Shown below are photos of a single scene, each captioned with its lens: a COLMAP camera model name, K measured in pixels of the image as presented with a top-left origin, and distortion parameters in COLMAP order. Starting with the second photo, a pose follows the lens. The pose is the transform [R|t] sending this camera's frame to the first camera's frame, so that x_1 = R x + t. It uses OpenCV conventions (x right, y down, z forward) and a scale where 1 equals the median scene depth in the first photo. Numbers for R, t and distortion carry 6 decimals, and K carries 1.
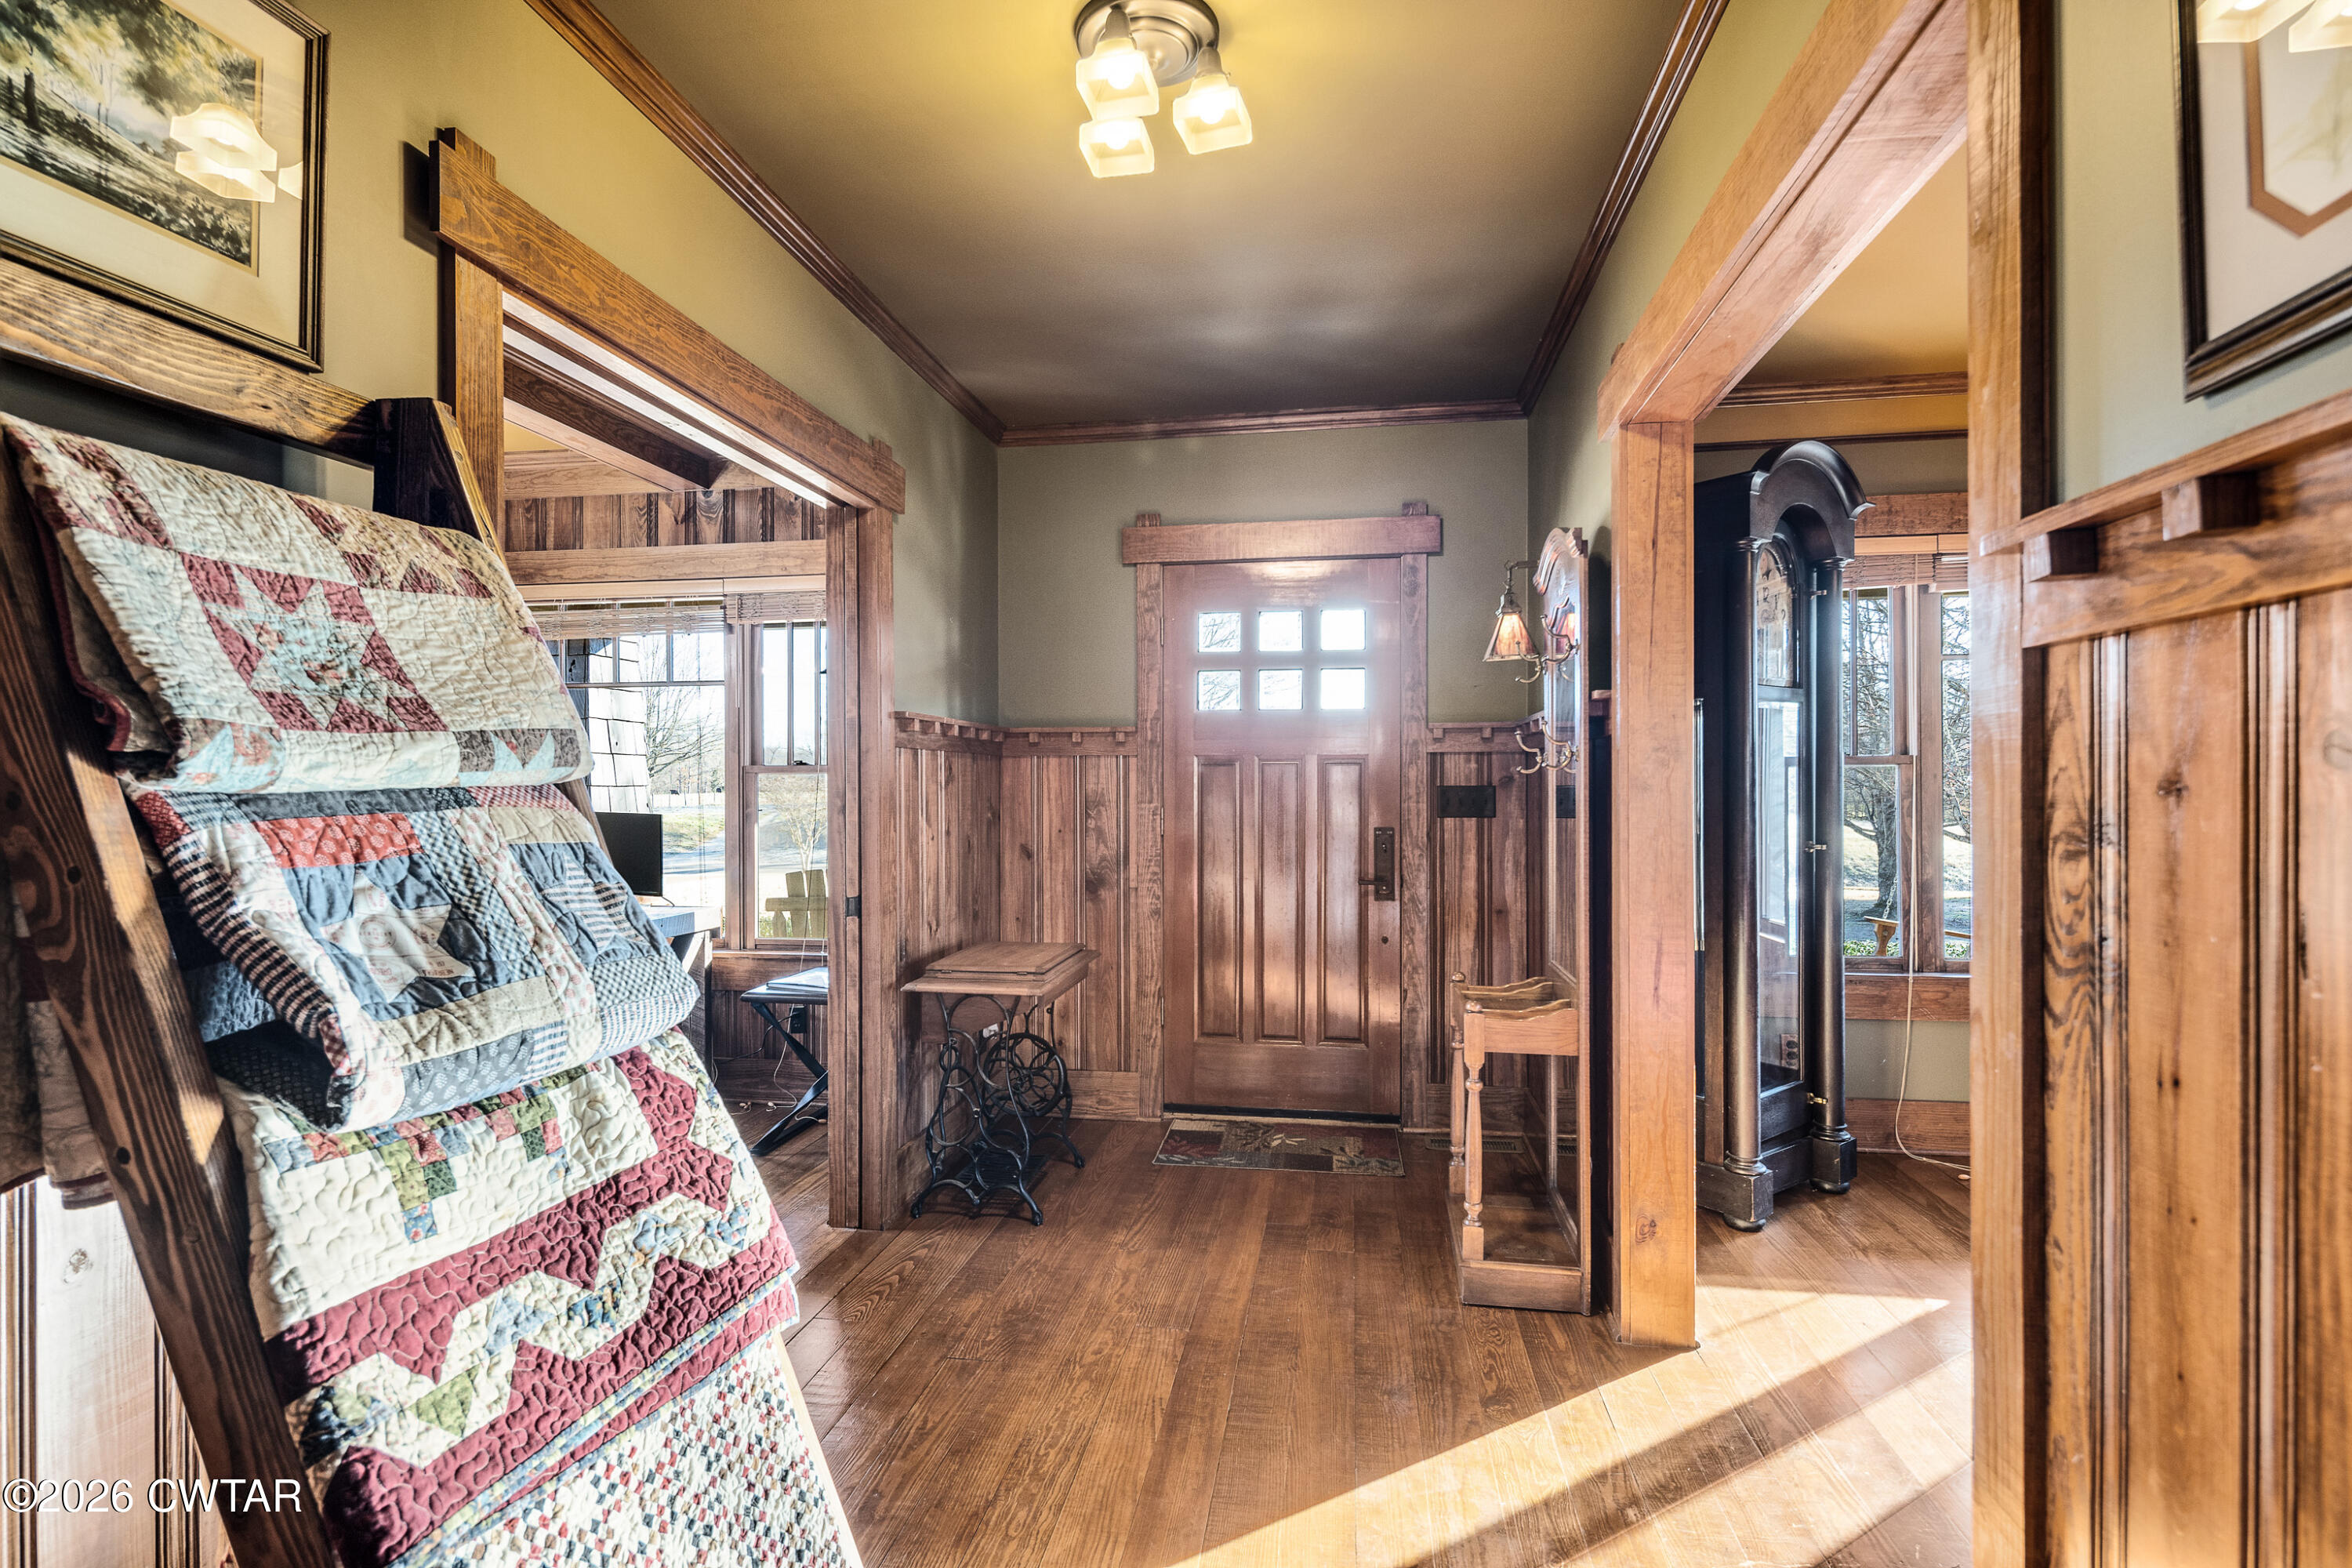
lens RADIAL K [[1113.1, 0, 1176.0], [0, 1113.1, 784.0], [0, 0, 1]] dist [-0.003240, -0.000658]
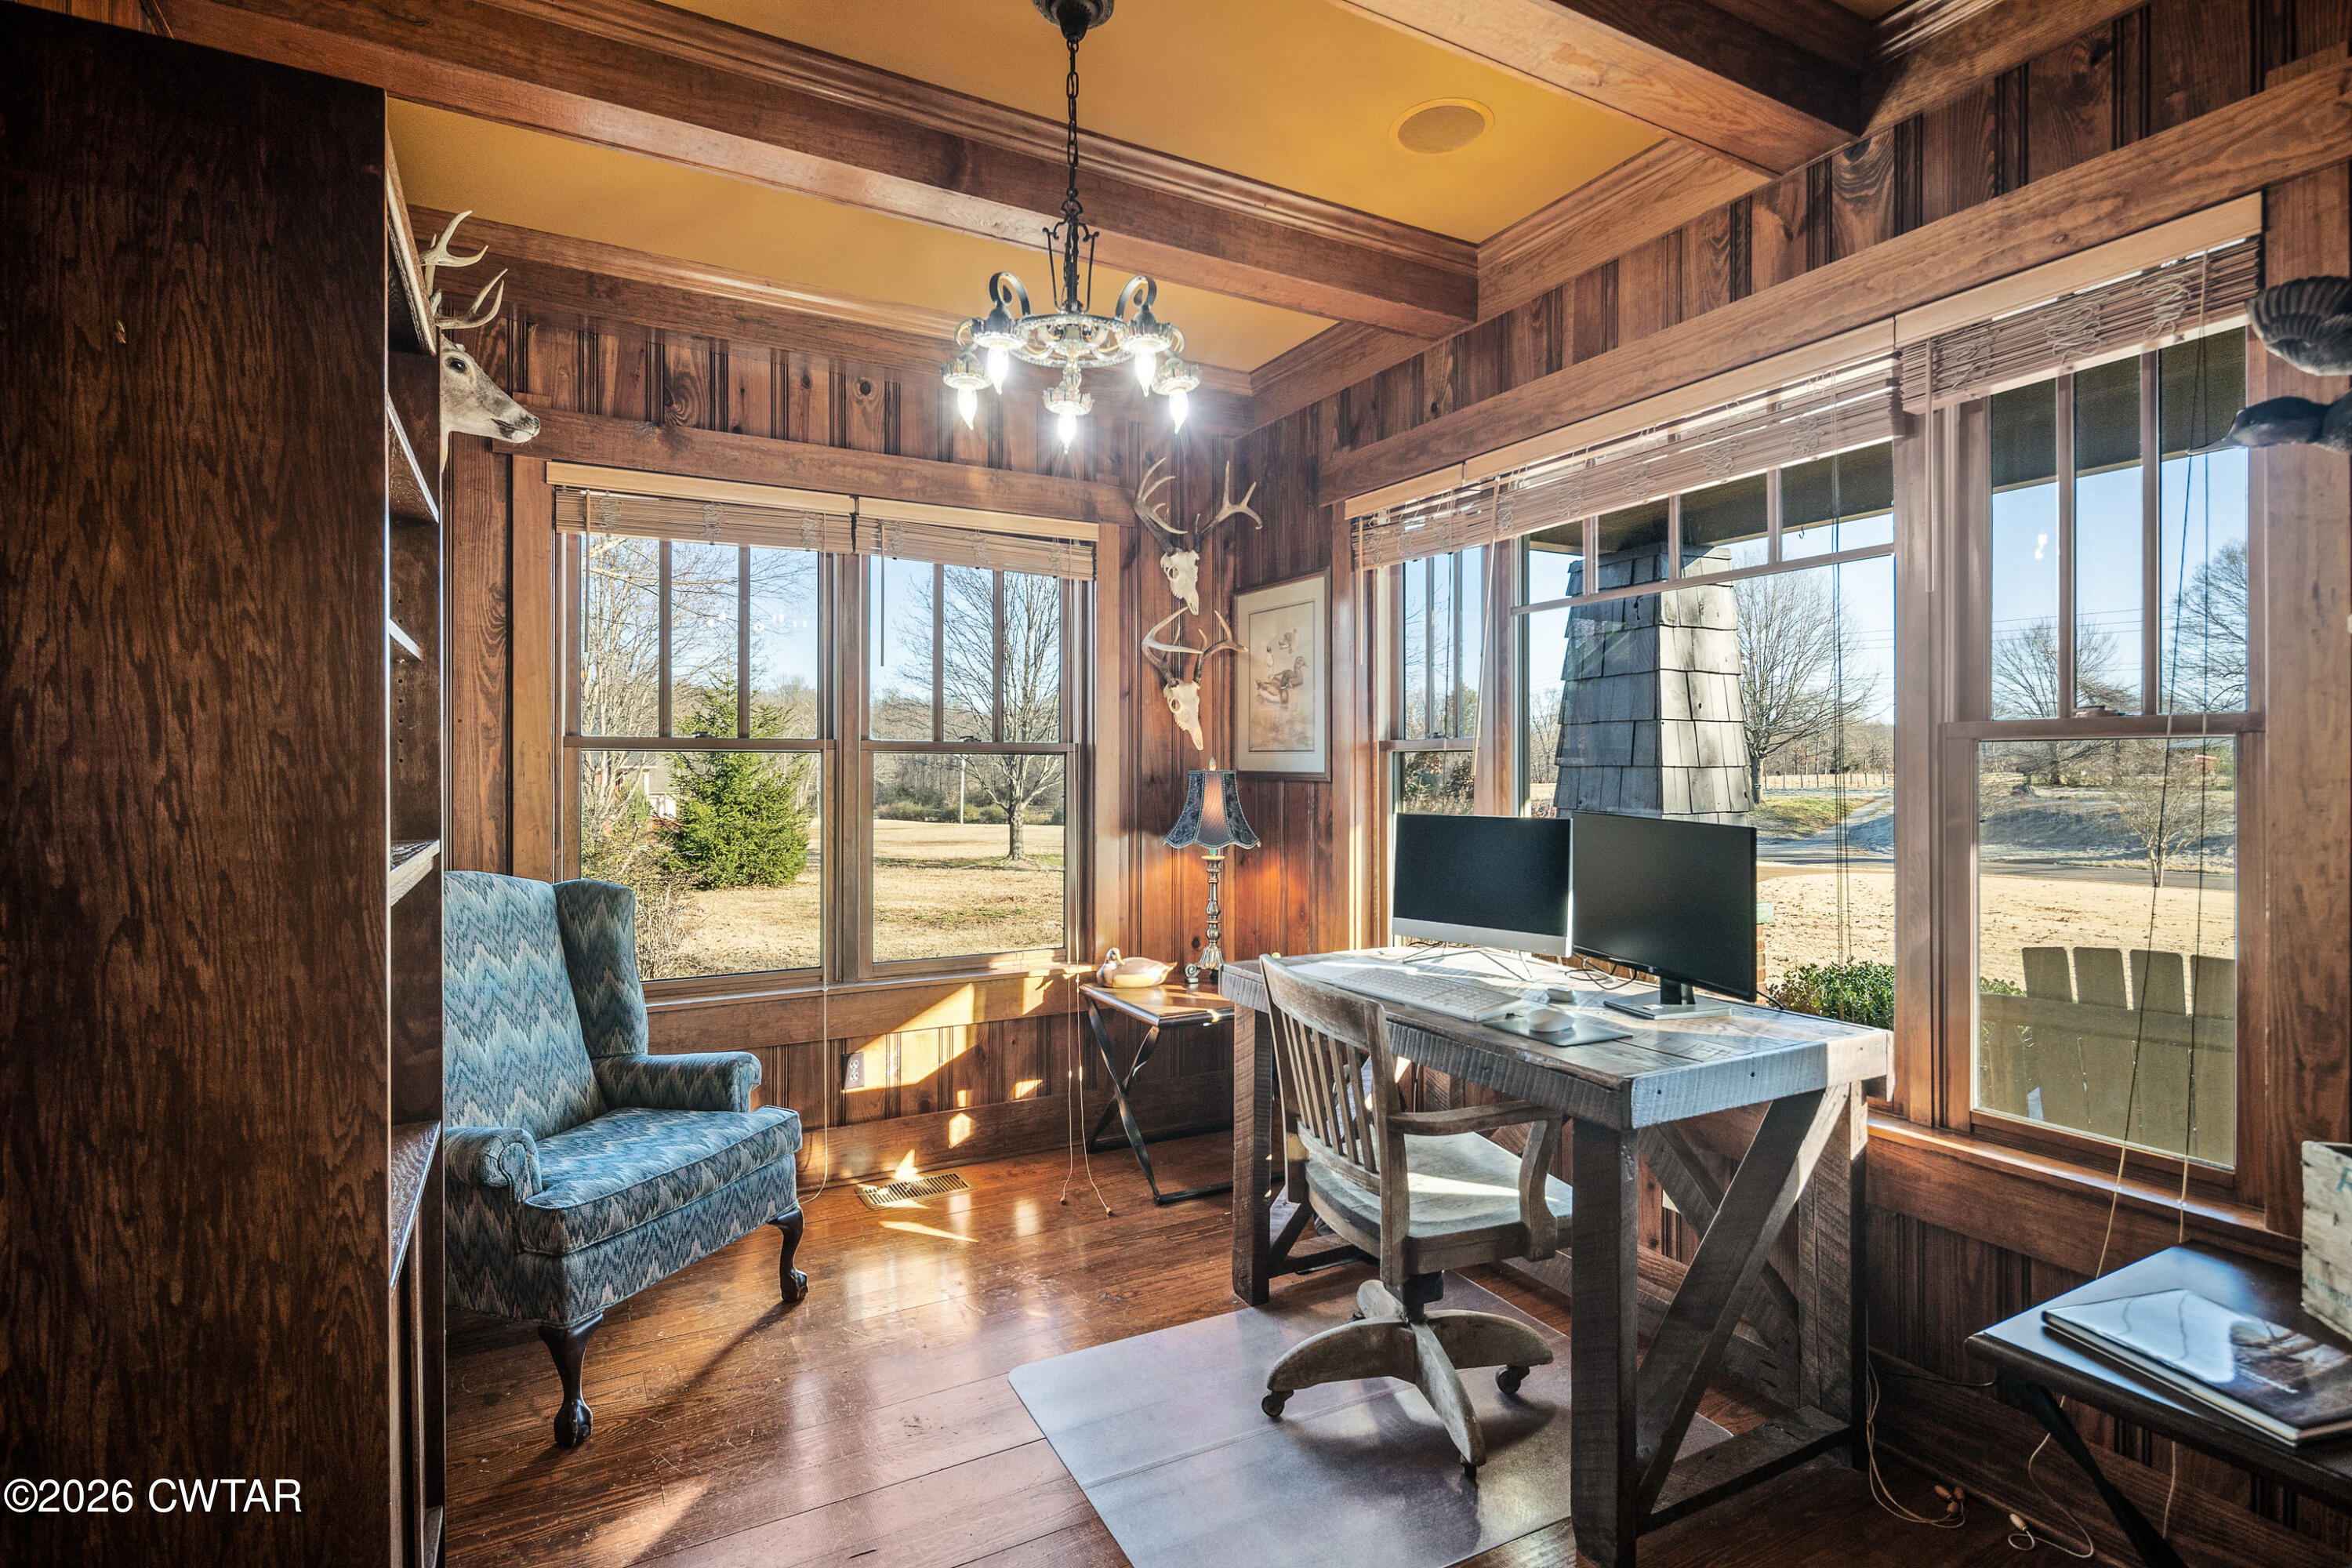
lens RADIAL K [[1113.1, 0, 1176.0], [0, 1113.1, 784.0], [0, 0, 1]] dist [-0.003240, -0.000658]
pose [[0.598545, 0.005948, -0.801067, -0.214626], [0.002738, 0.999951, 0.009470, 0.003800], [0.801085, -0.007861, 0.598499, 0.482572]]
